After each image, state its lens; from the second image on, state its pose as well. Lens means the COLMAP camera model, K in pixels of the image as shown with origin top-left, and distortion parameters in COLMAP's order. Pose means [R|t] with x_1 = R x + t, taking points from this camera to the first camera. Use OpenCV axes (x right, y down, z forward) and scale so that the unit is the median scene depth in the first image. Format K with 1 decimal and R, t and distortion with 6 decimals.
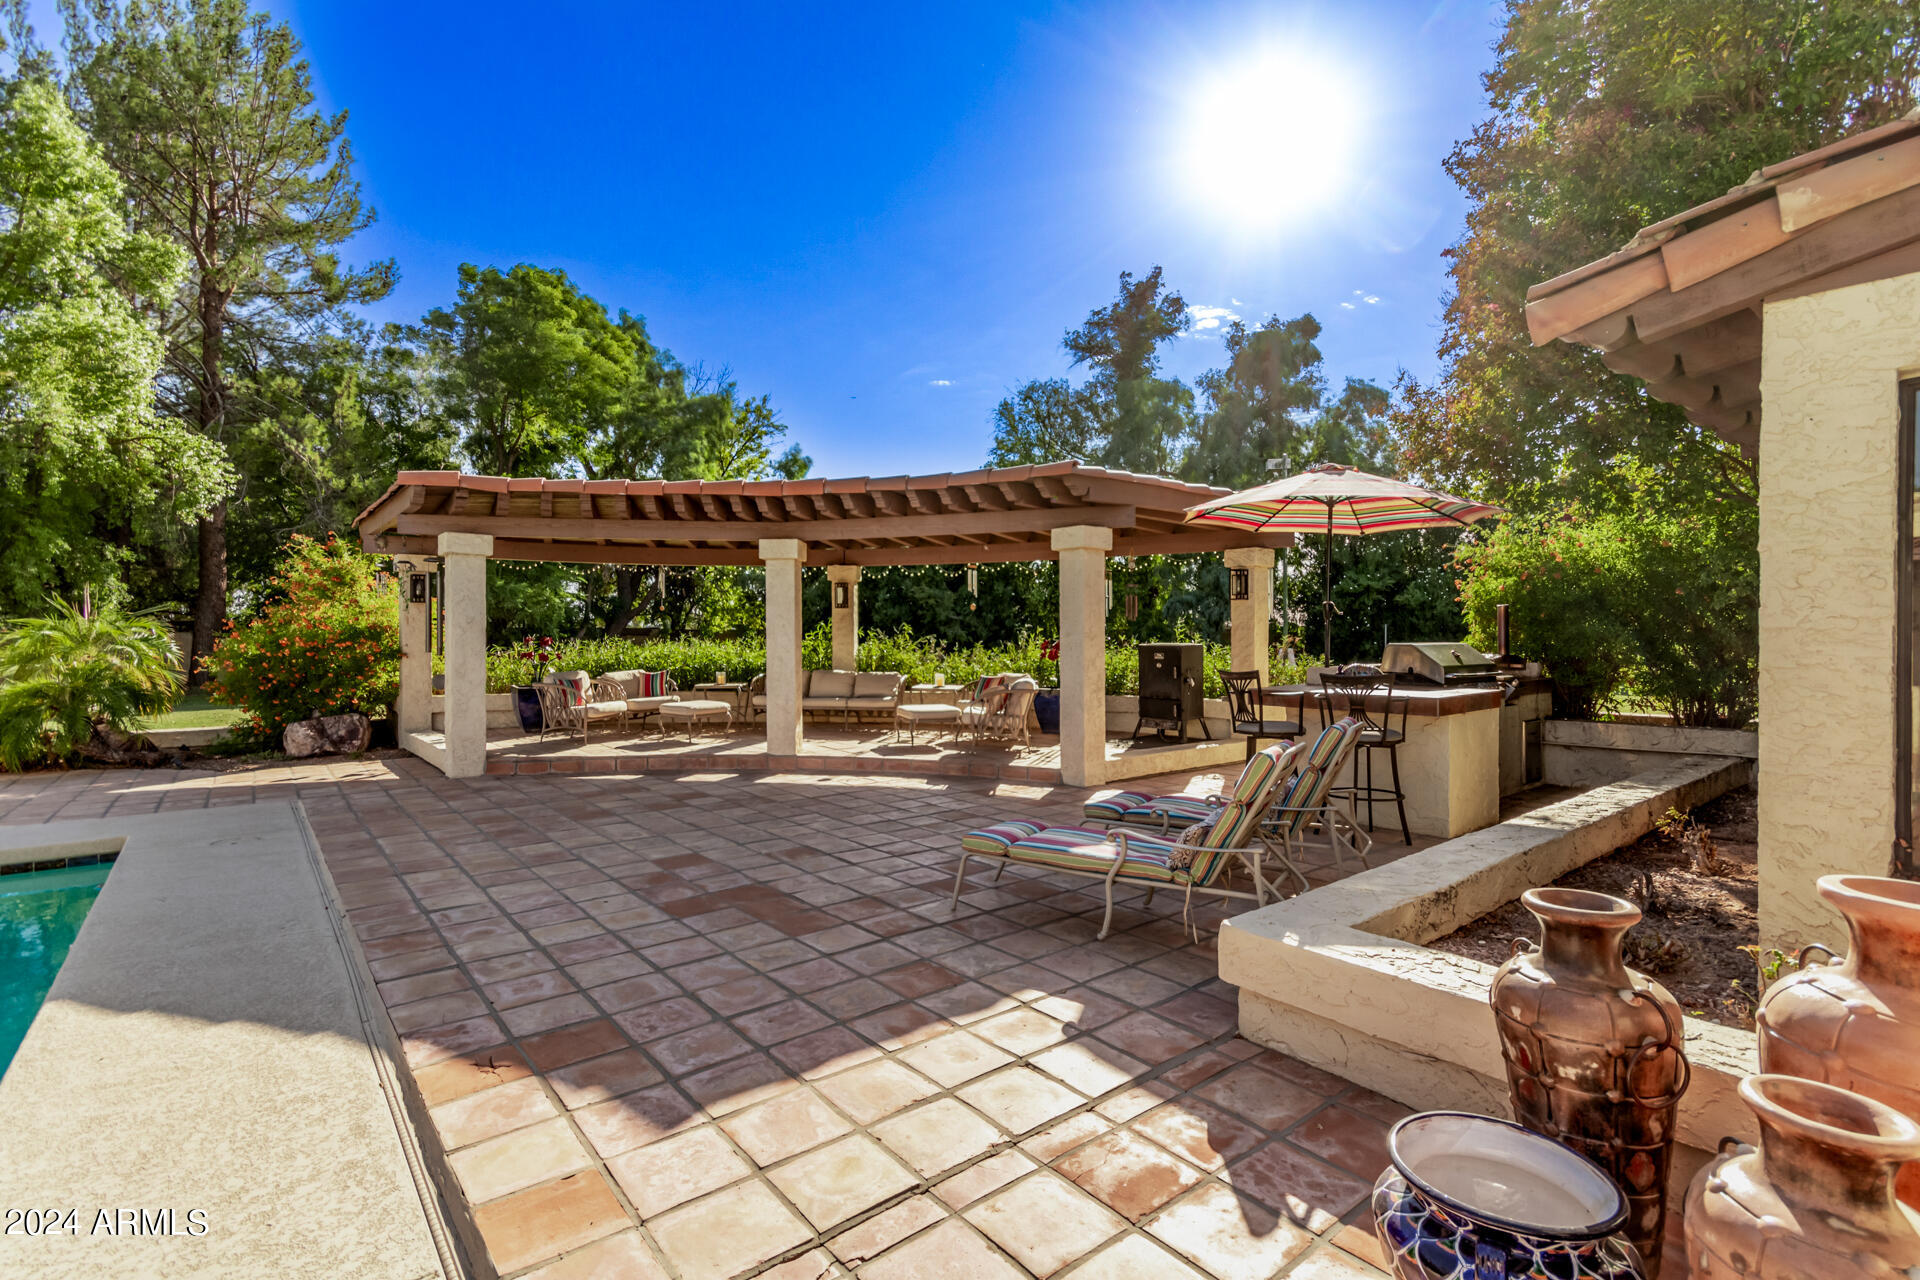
lens RADIAL K [[899.3, 0, 972.4], [0, 899.3, 635.0], [0, 0, 1]] dist [0.000962, -0.000279]
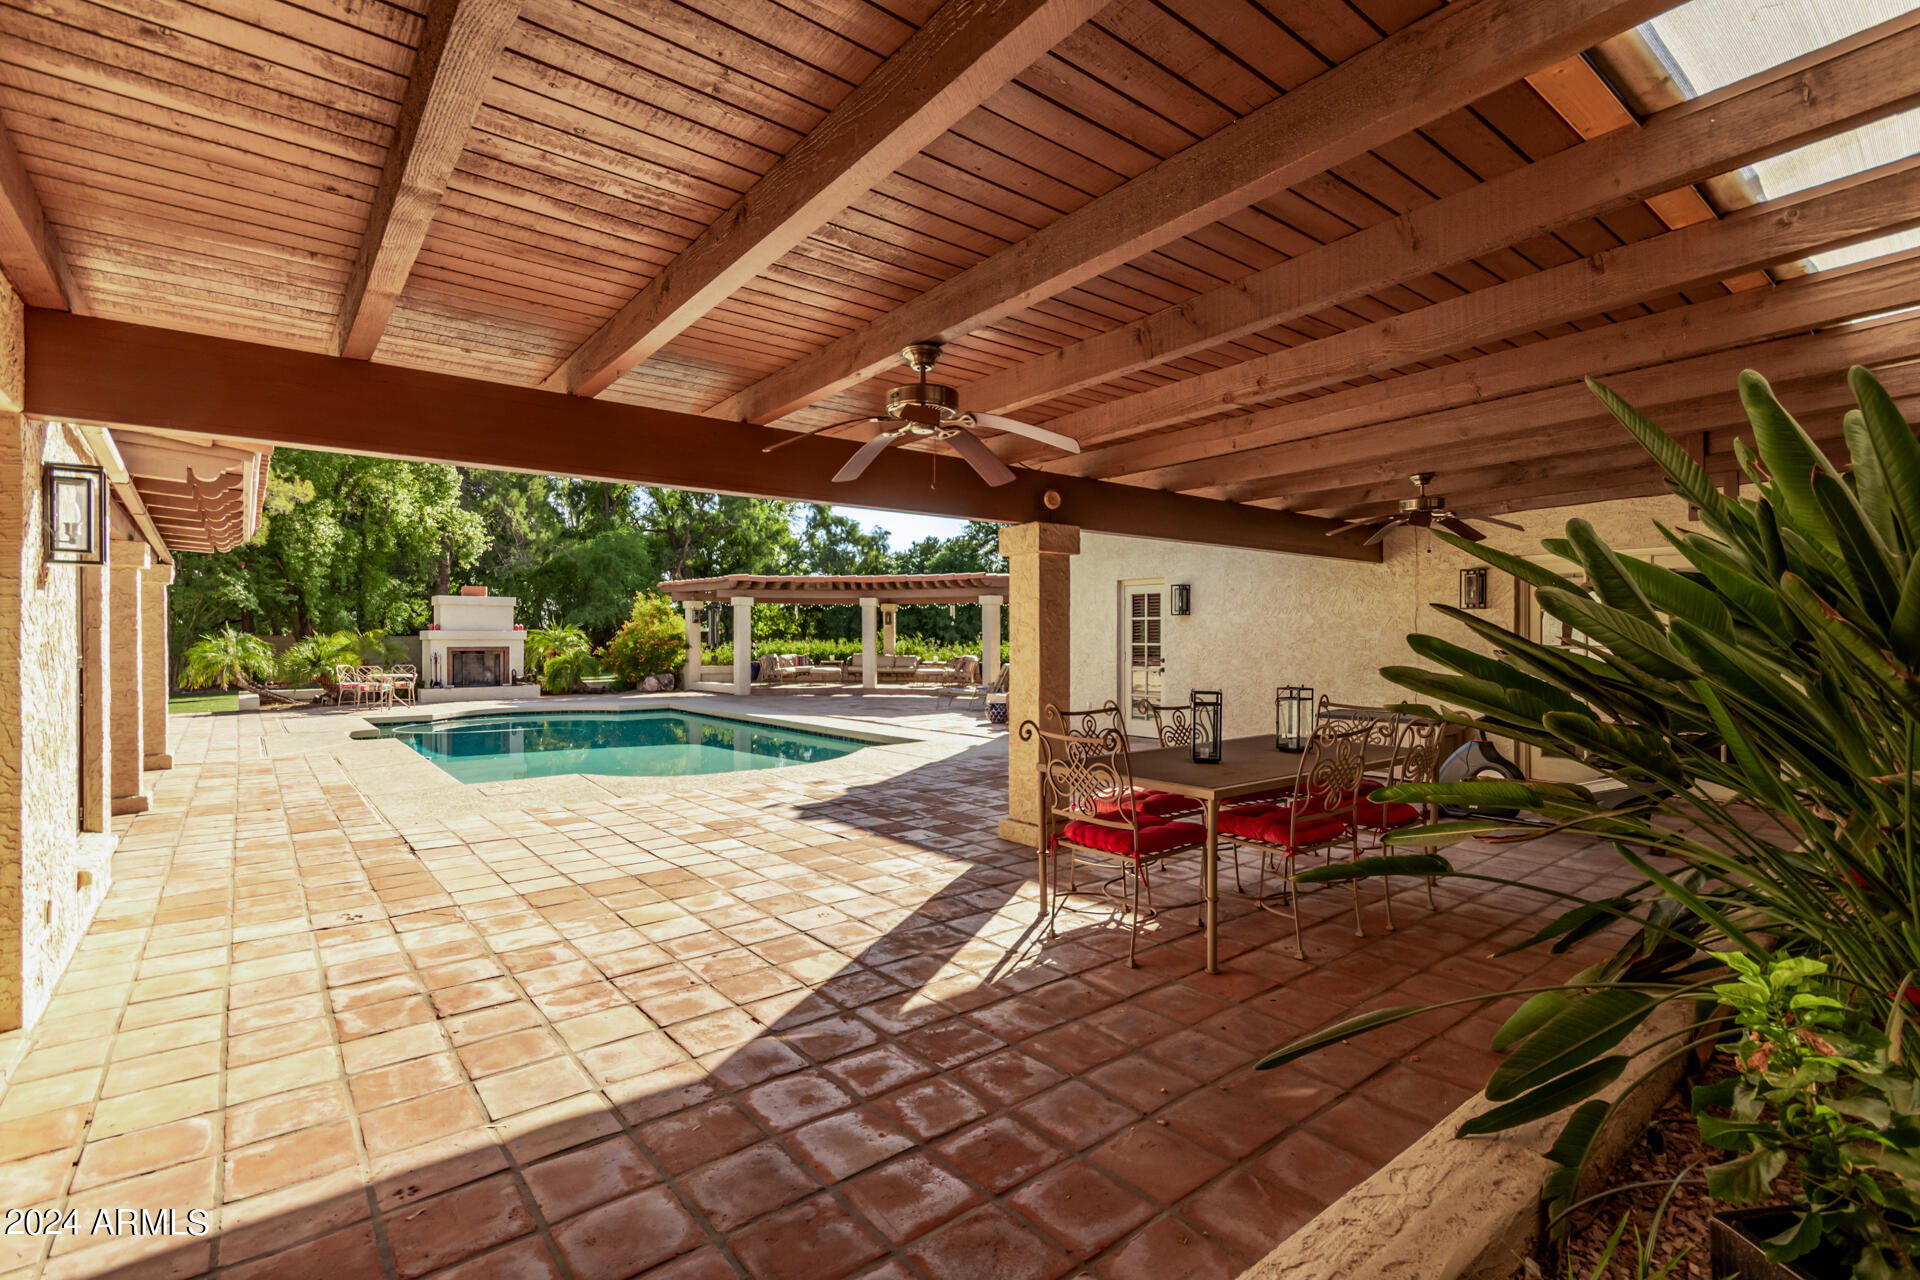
lens RADIAL K [[879.4, 0, 970.2], [0, 879.4, 638.7], [0, 0, 1]] dist [-0.000796, -0.000294]
pose [[0.999997, -0.001083, -0.002320, 0.044877], [0.001084, 0.999999, 0.000328, 0.001869], [0.002320, -0.000330, 0.999997, -0.979707]]
